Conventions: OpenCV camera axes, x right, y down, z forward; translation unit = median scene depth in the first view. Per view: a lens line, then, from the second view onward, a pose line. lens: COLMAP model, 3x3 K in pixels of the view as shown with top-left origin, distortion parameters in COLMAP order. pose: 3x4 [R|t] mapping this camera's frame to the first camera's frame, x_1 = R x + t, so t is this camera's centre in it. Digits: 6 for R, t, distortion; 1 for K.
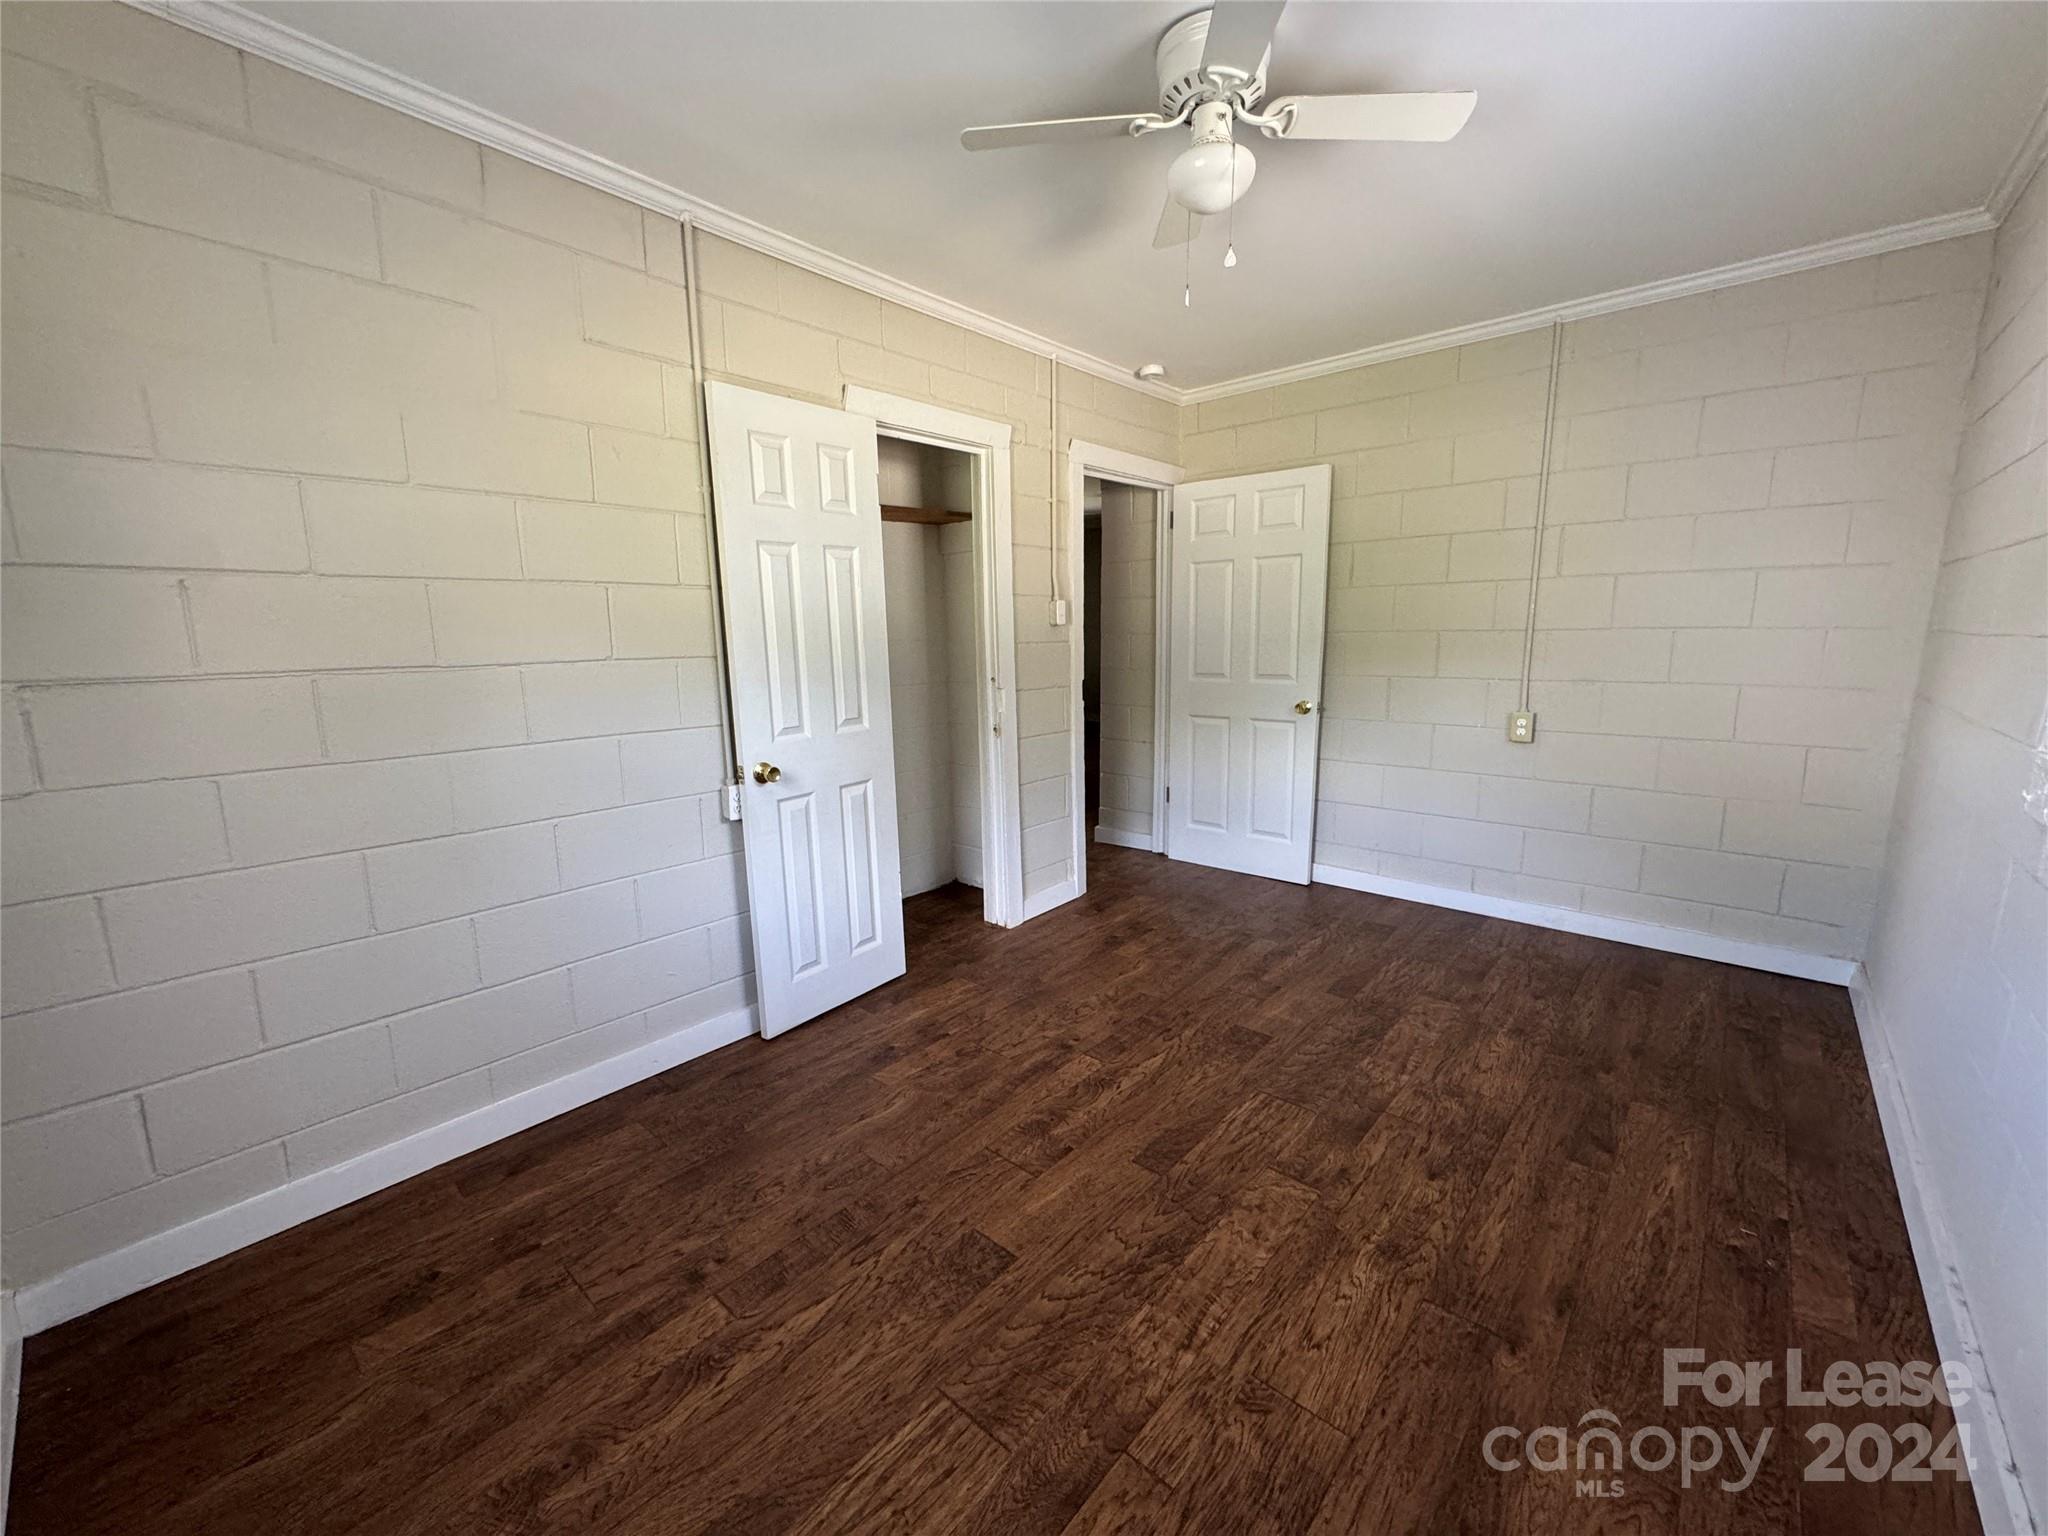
lens RADIAL K [[822.0, 0, 1012.4], [0, 822.0, 775.3], [0, 0, 1]] dist [-0.007793, 0.000011]
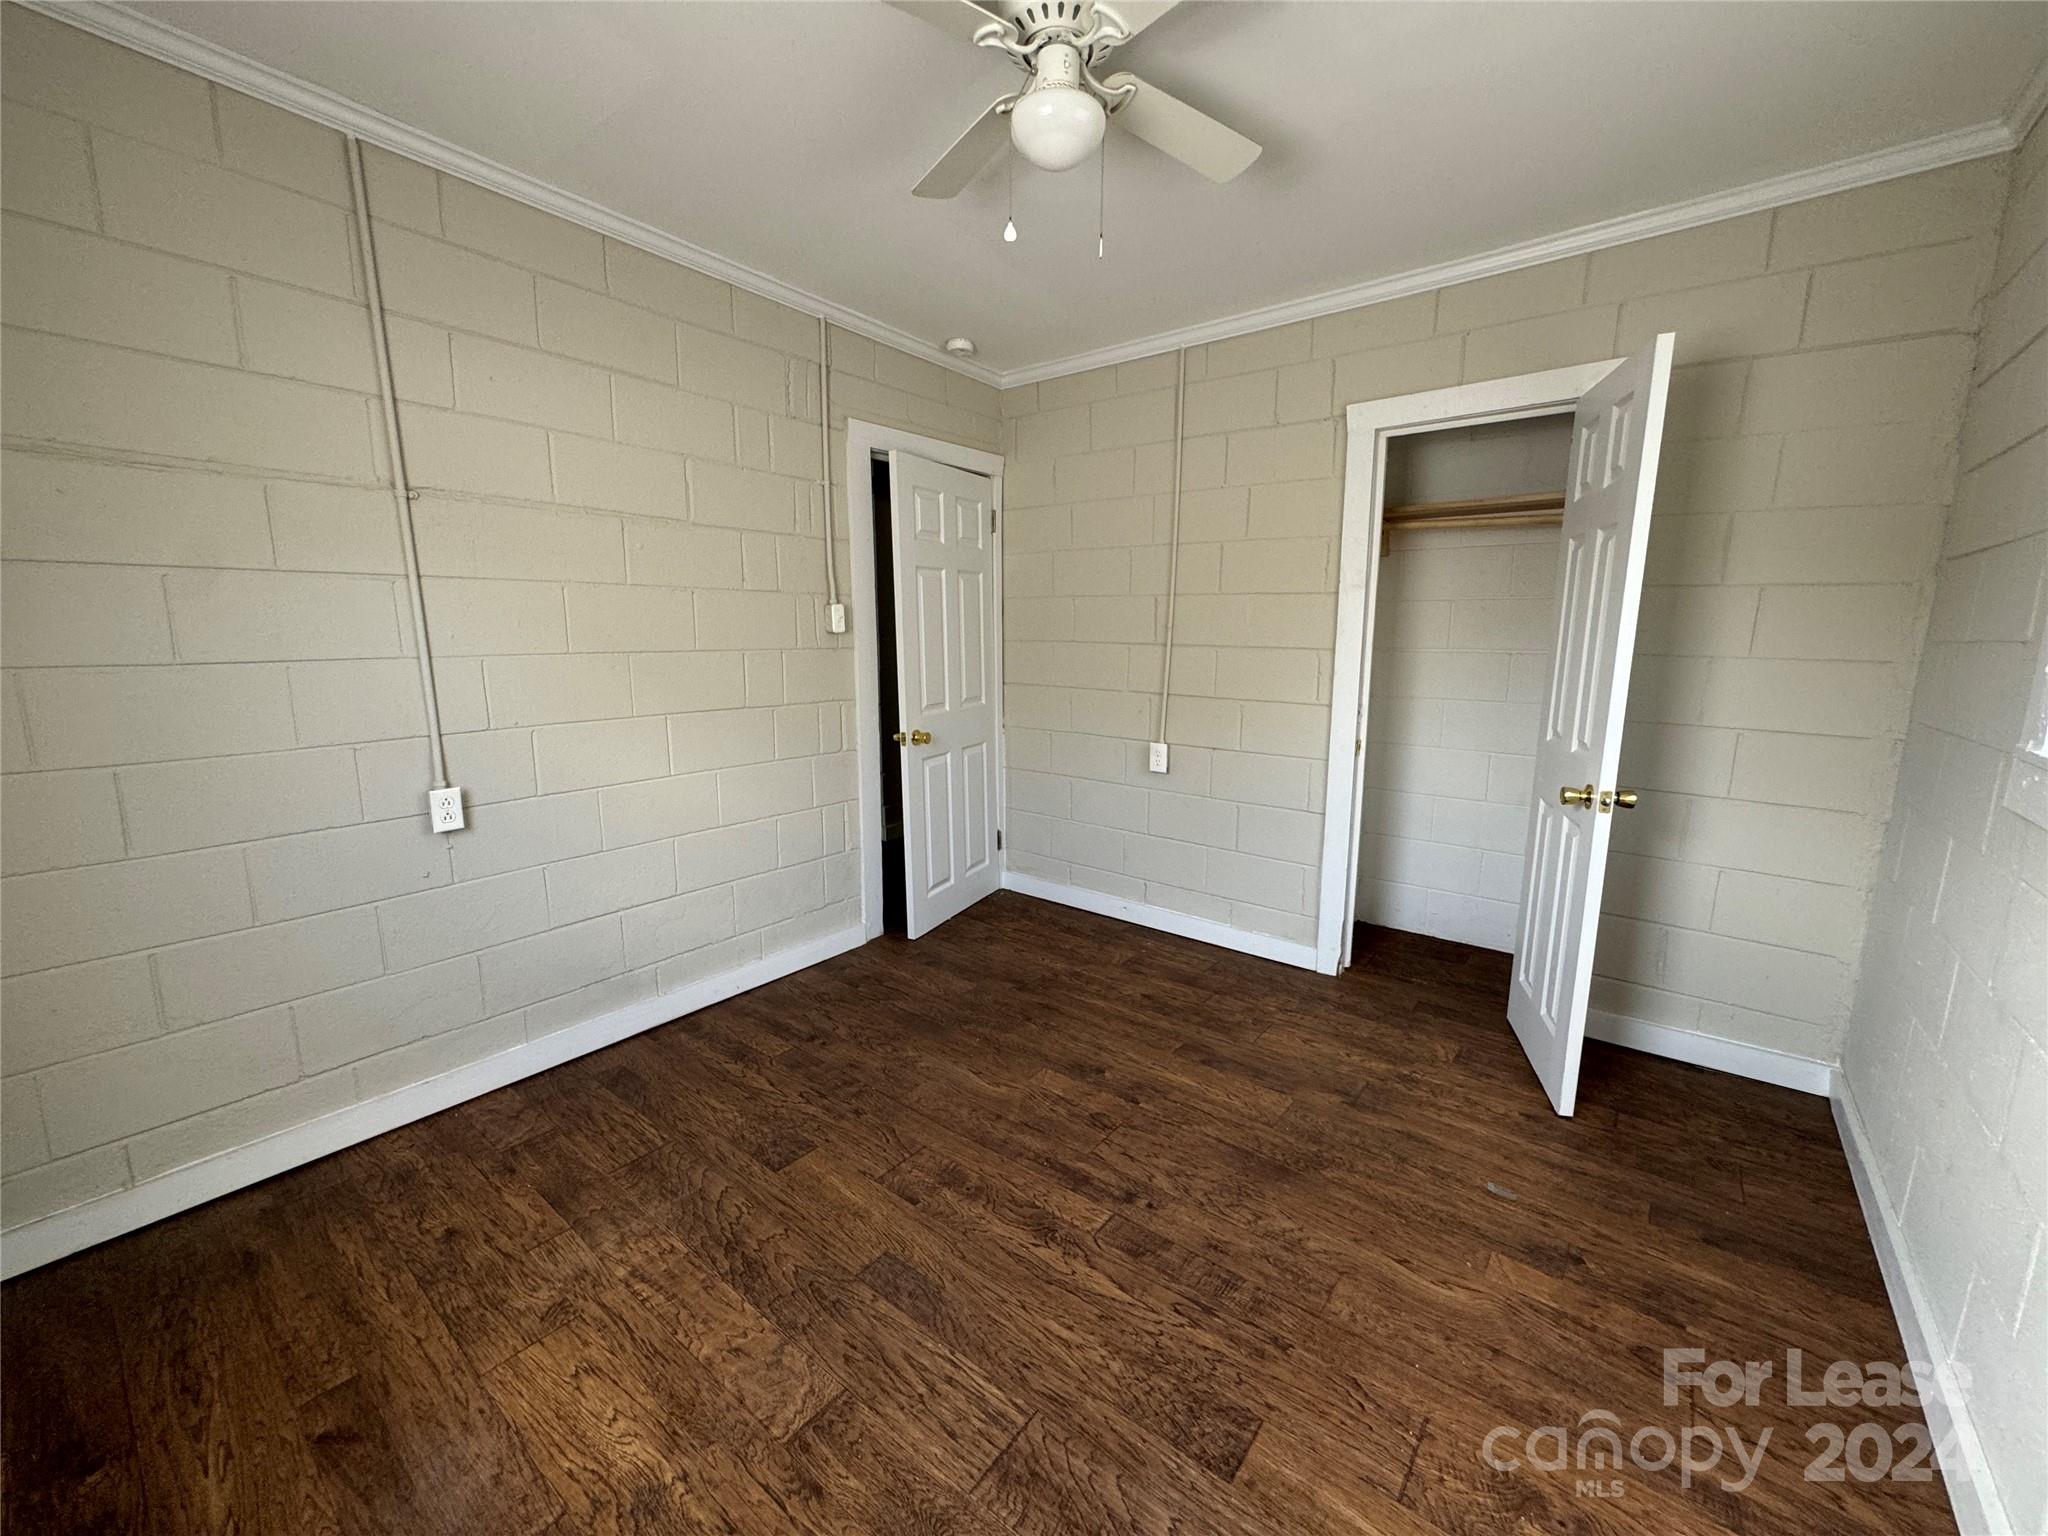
lens RADIAL K [[822.0, 0, 1017.0], [0, 822.0, 782.0], [0, 0, 1]] dist [-0.007793, 0.000011]
pose [[0.047985, 0.204298, -0.977732, 0.908939], [-0.178748, 0.964814, 0.192827, -0.202817], [0.982724, 0.165515, 0.082815, 0.992273]]
